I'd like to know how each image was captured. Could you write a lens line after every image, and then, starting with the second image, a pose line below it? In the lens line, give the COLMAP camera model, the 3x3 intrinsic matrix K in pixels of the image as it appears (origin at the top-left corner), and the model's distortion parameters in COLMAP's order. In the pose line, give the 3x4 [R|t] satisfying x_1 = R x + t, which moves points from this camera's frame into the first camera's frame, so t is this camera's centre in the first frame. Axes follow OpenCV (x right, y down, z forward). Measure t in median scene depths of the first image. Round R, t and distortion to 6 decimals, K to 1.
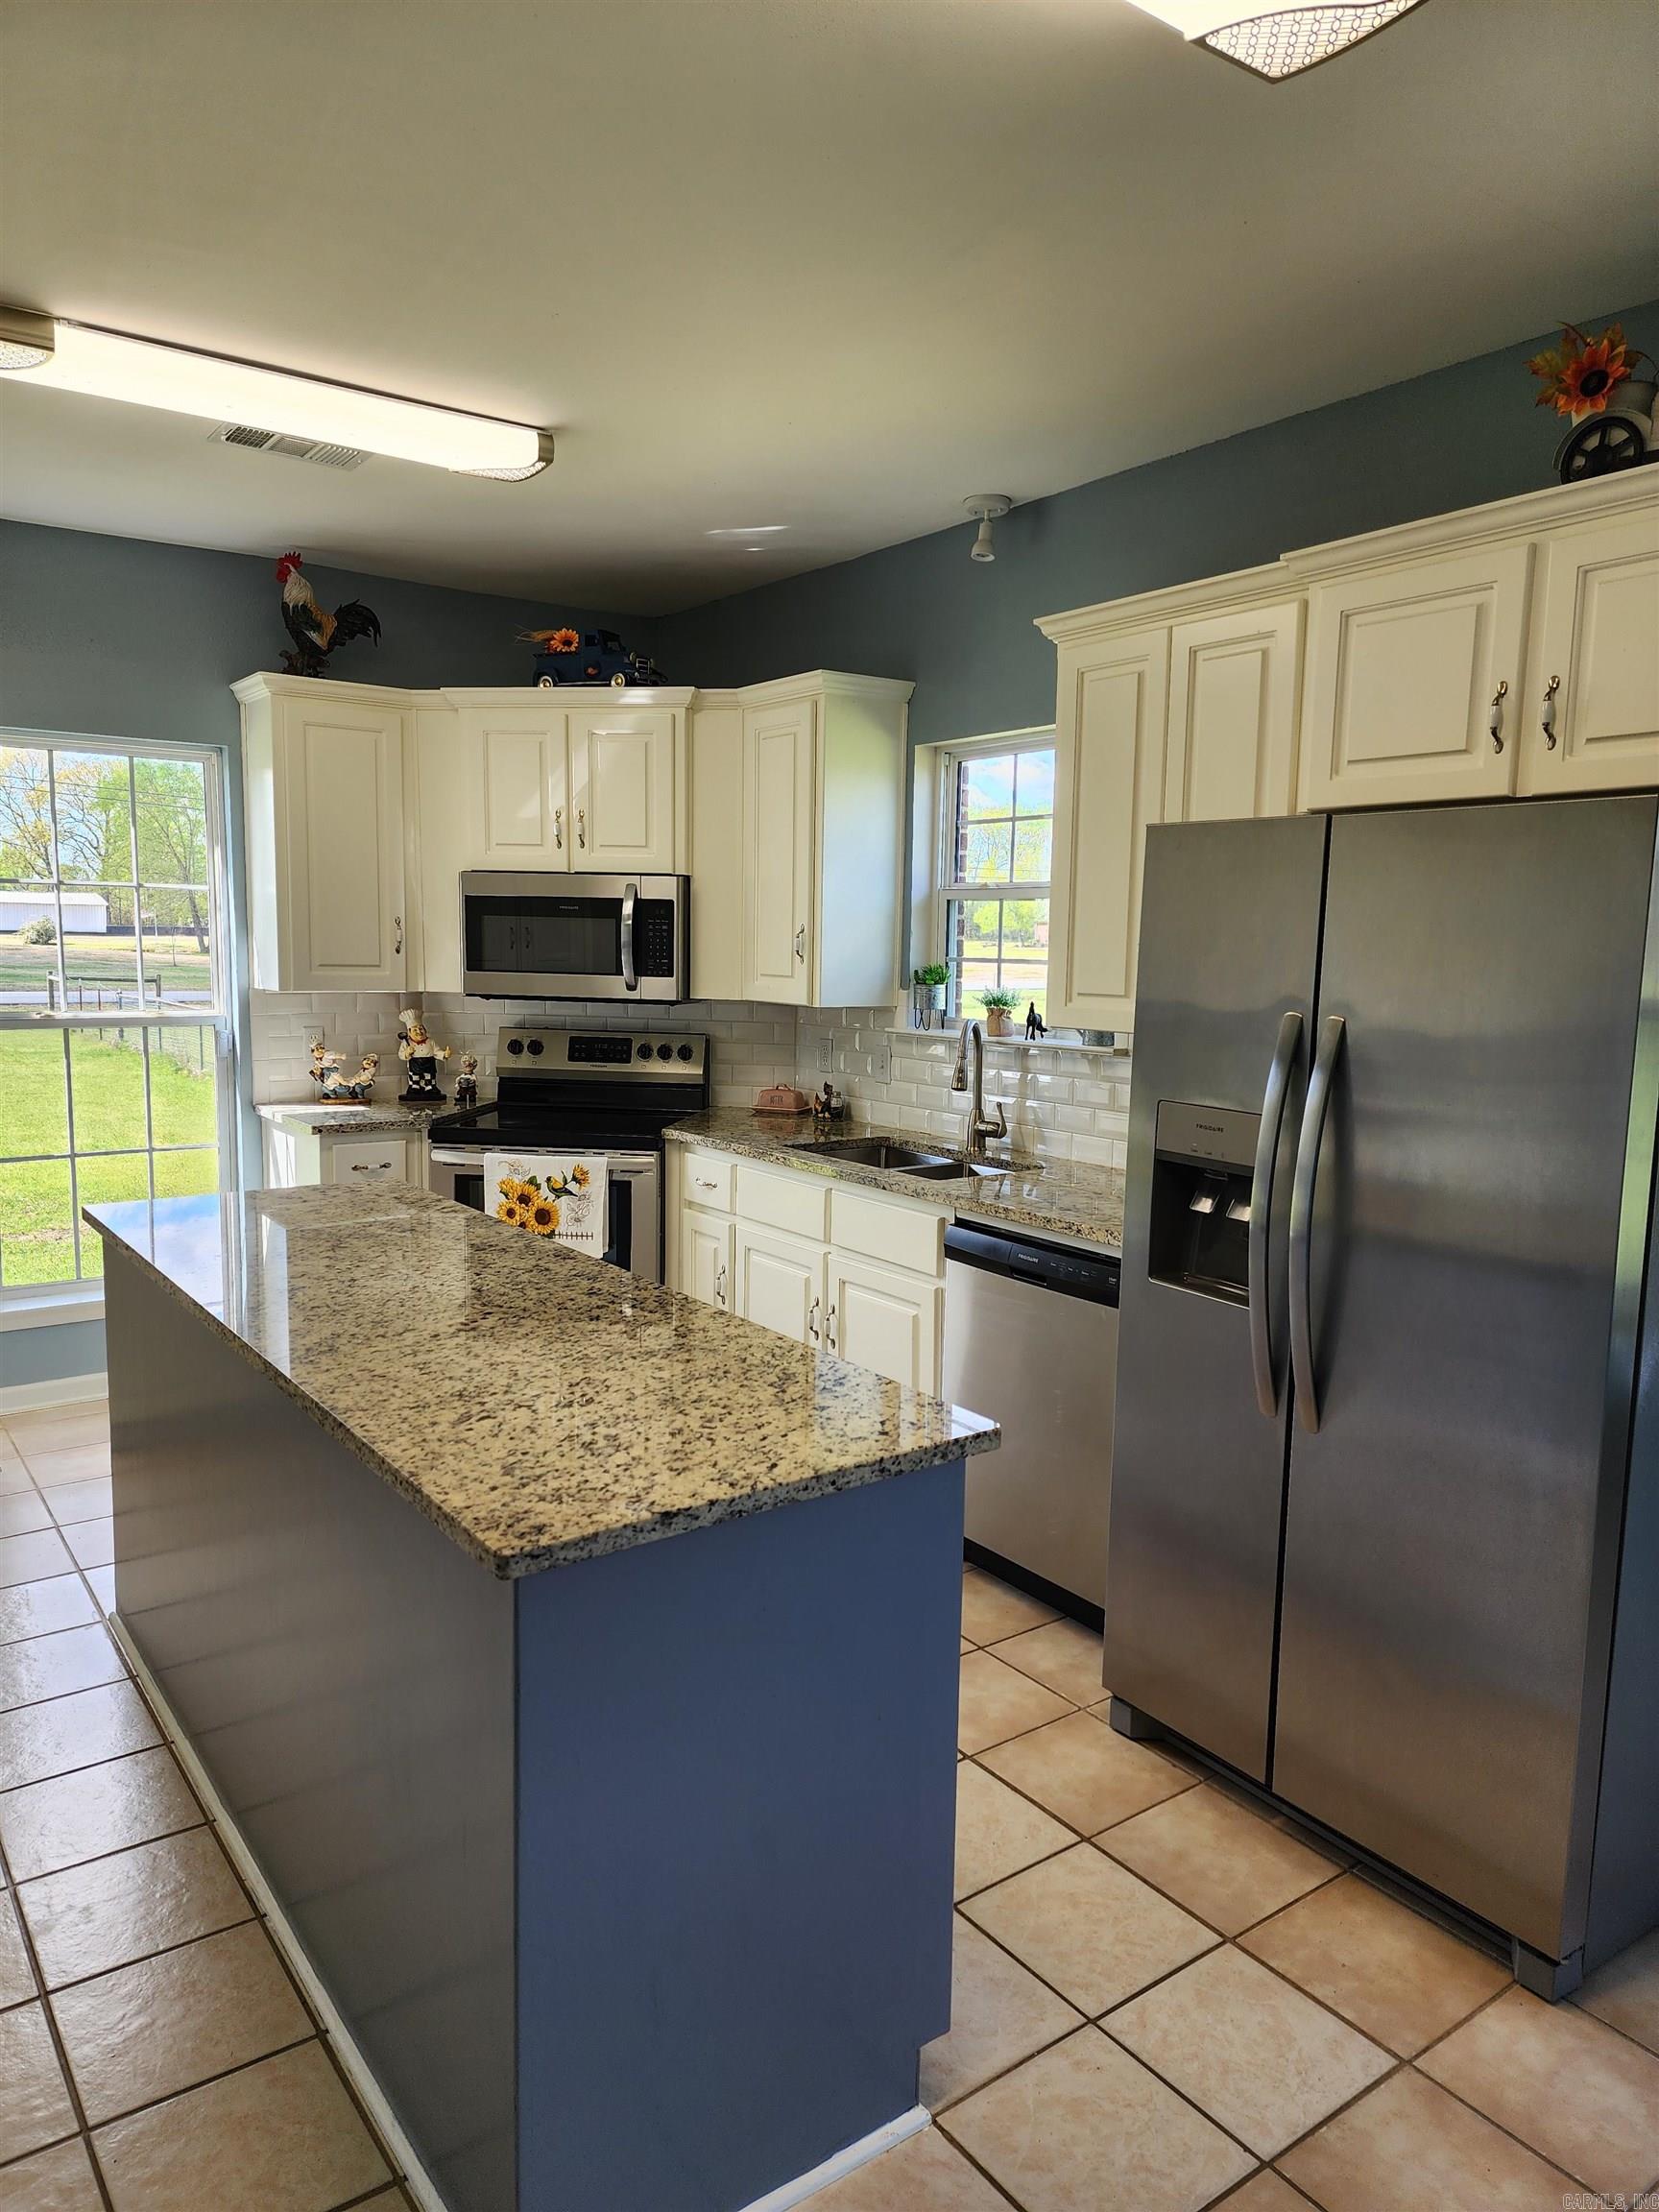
lens RADIAL K [[1483.6, 0, 812.1], [0, 1483.6, 1112.3], [0, 0, 1]] dist [0.119658, -0.130732]
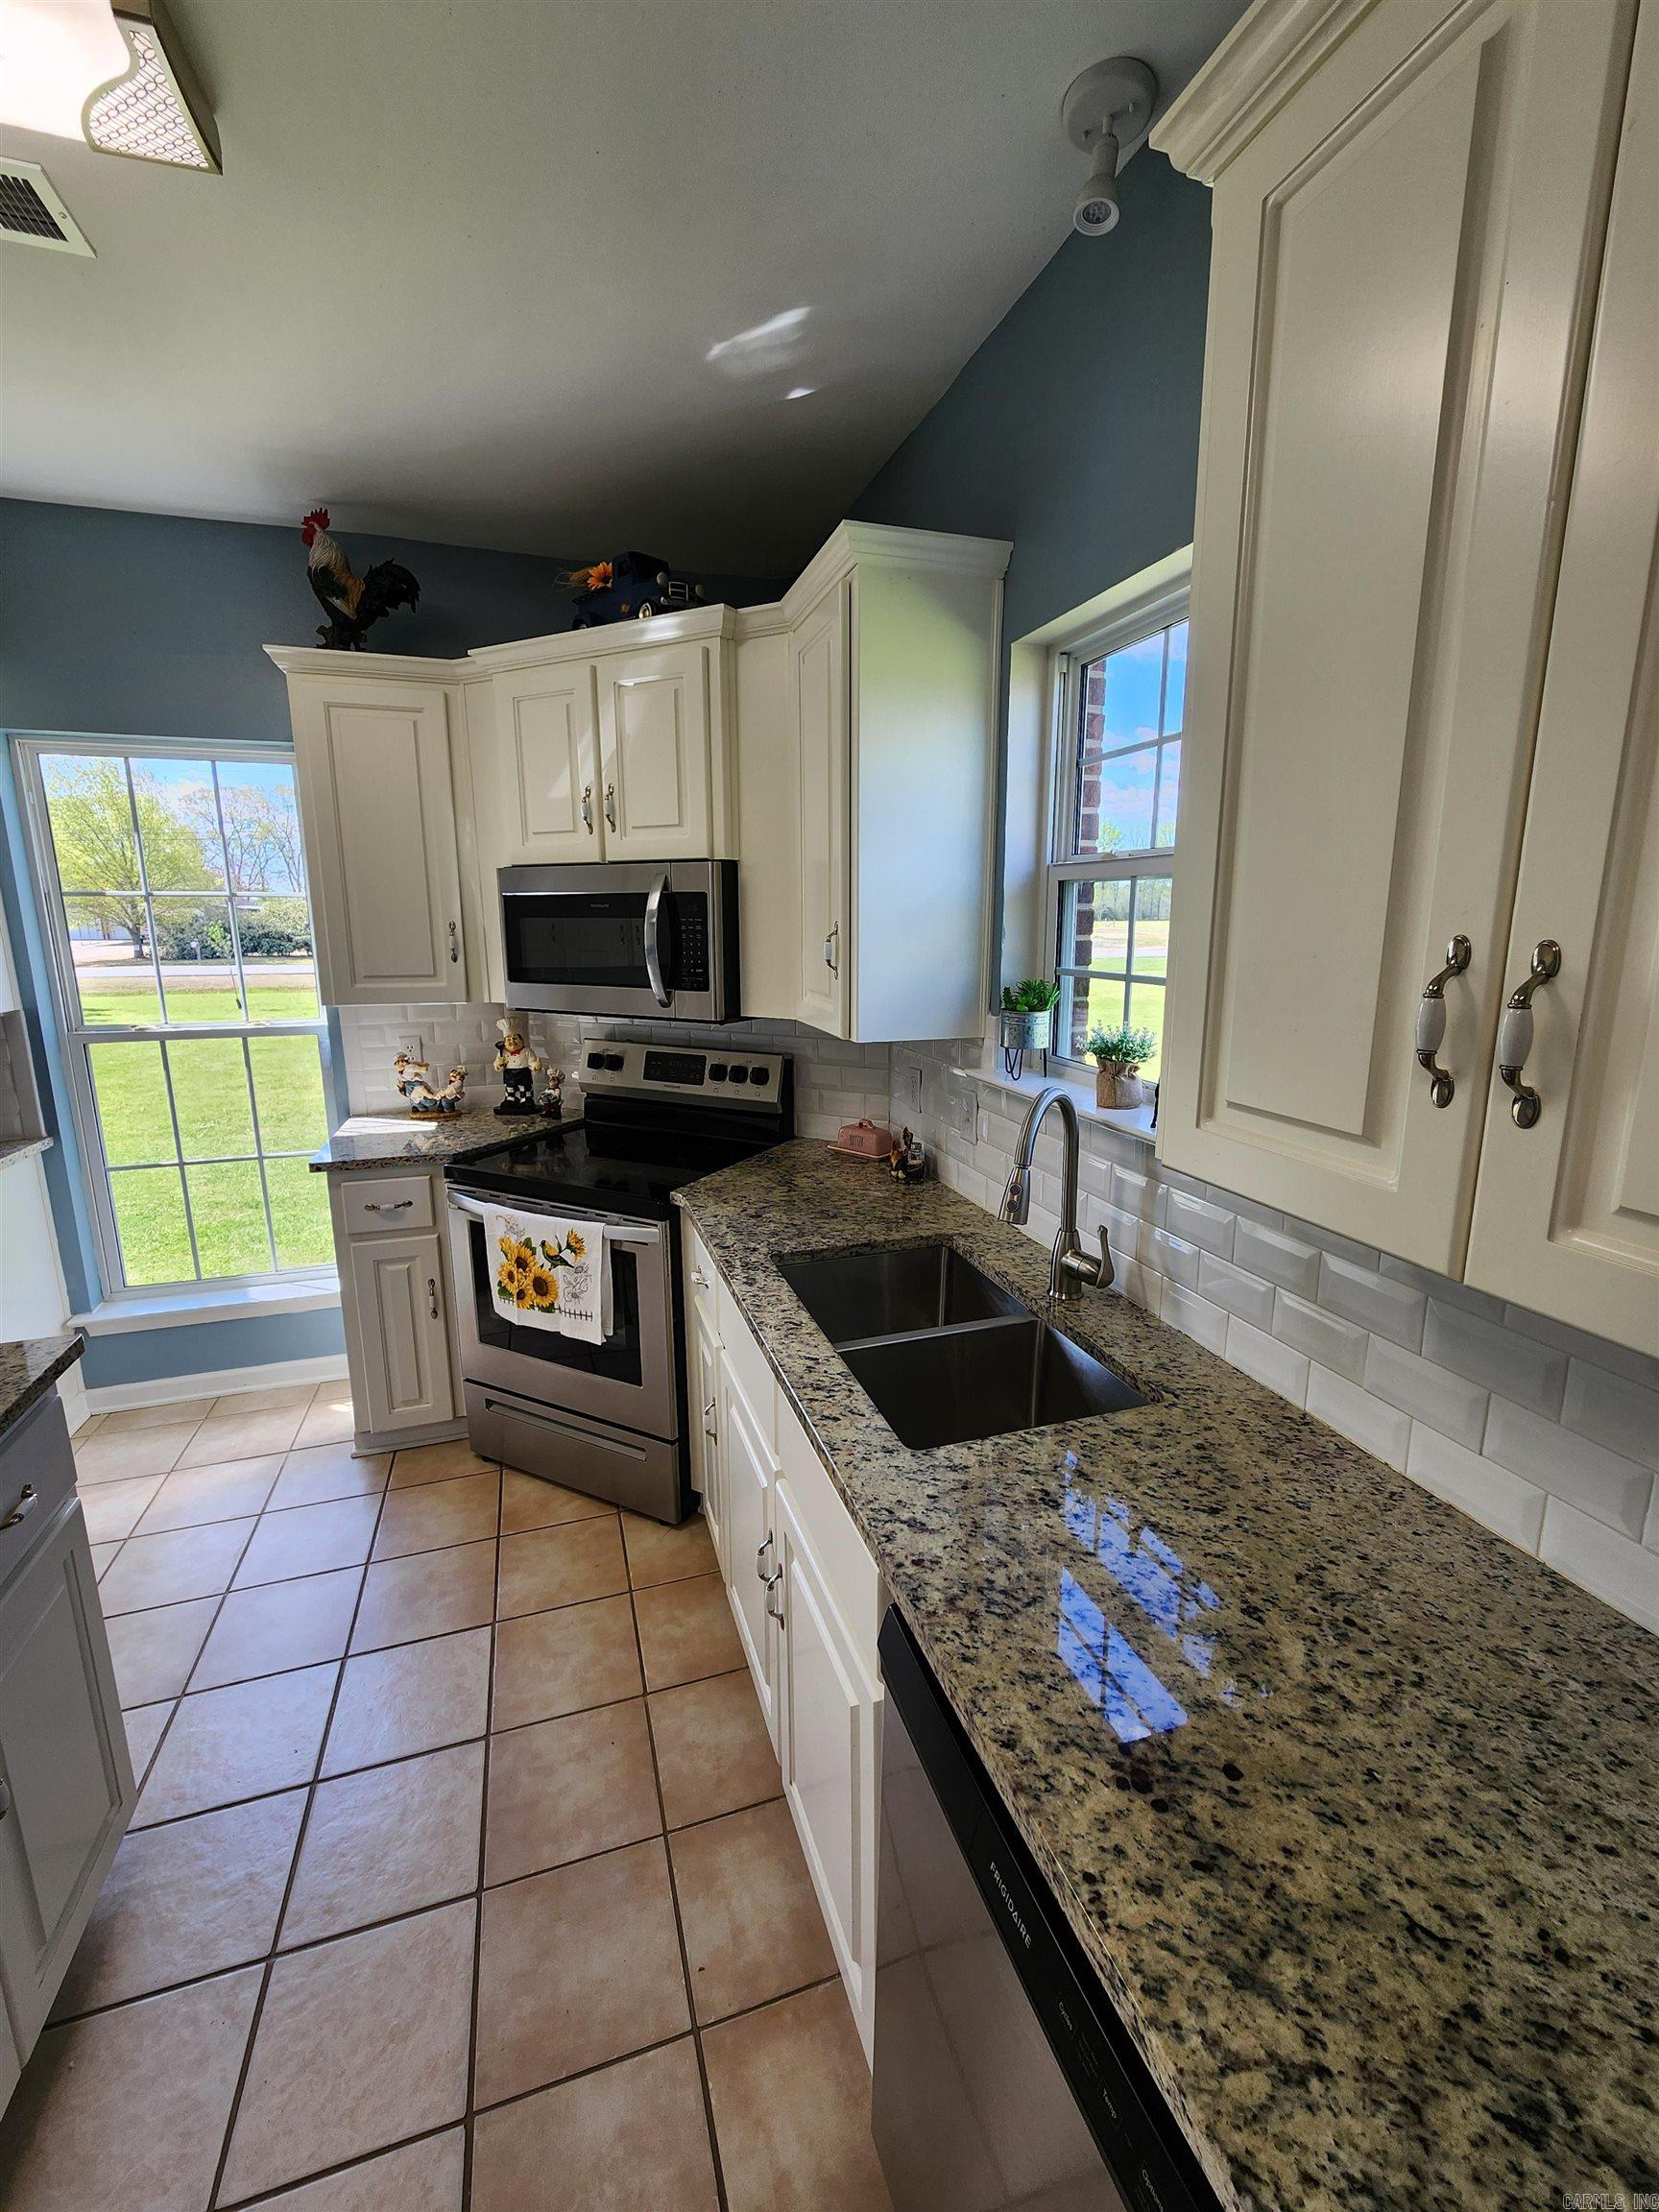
lens RADIAL K [[904.5, 0, 831.7], [0, 904.5, 1095.3], [0, 0, 1]] dist [-0.000203, 0.000194]
pose [[0.955613, 0.040430, -0.291839, 0.111602], [-0.019840, 0.997122, 0.073171, -0.073013], [0.293957, -0.064133, 0.953665, 0.562541]]
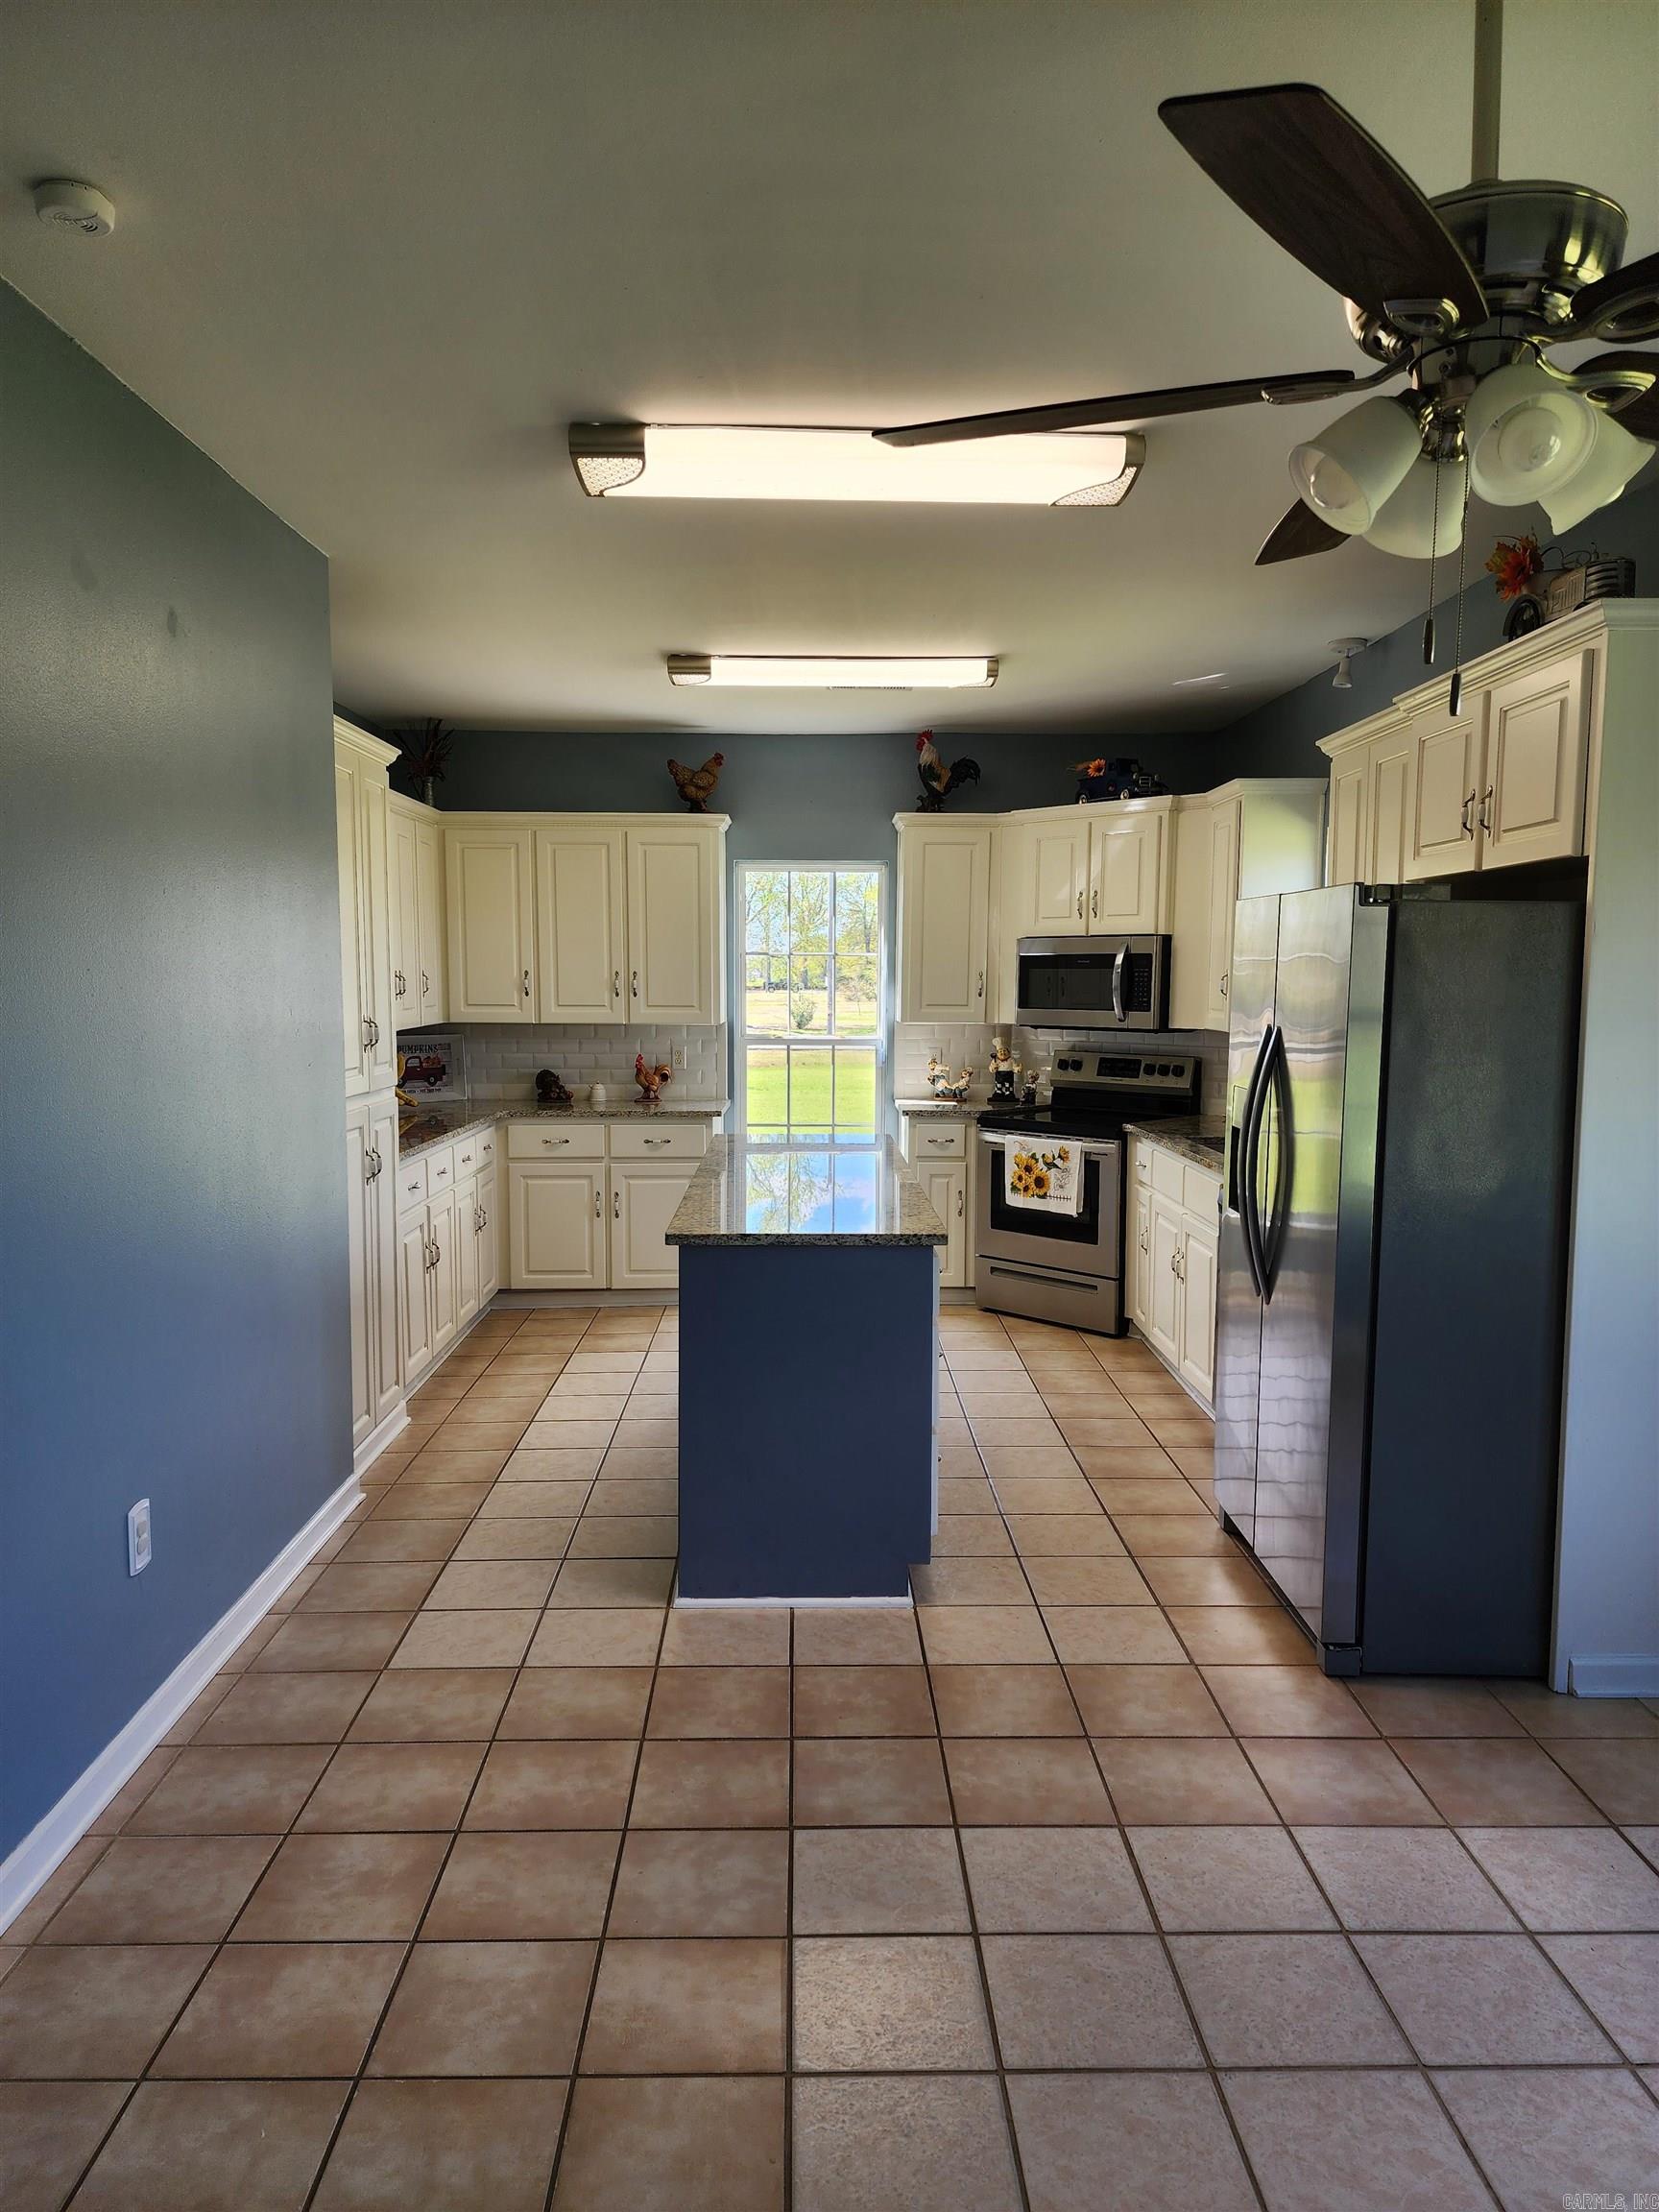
lens RADIAL K [[1483.6, 0, 812.1], [0, 1483.6, 1112.3], [0, 0, 1]] dist [0.119658, -0.130732]
pose [[0.818181, 0.042922, -0.573357, 0.429965], [-0.064814, 0.997739, -0.017797, 0.041982], [0.571297, 0.051723, 0.819112, -0.259724]]
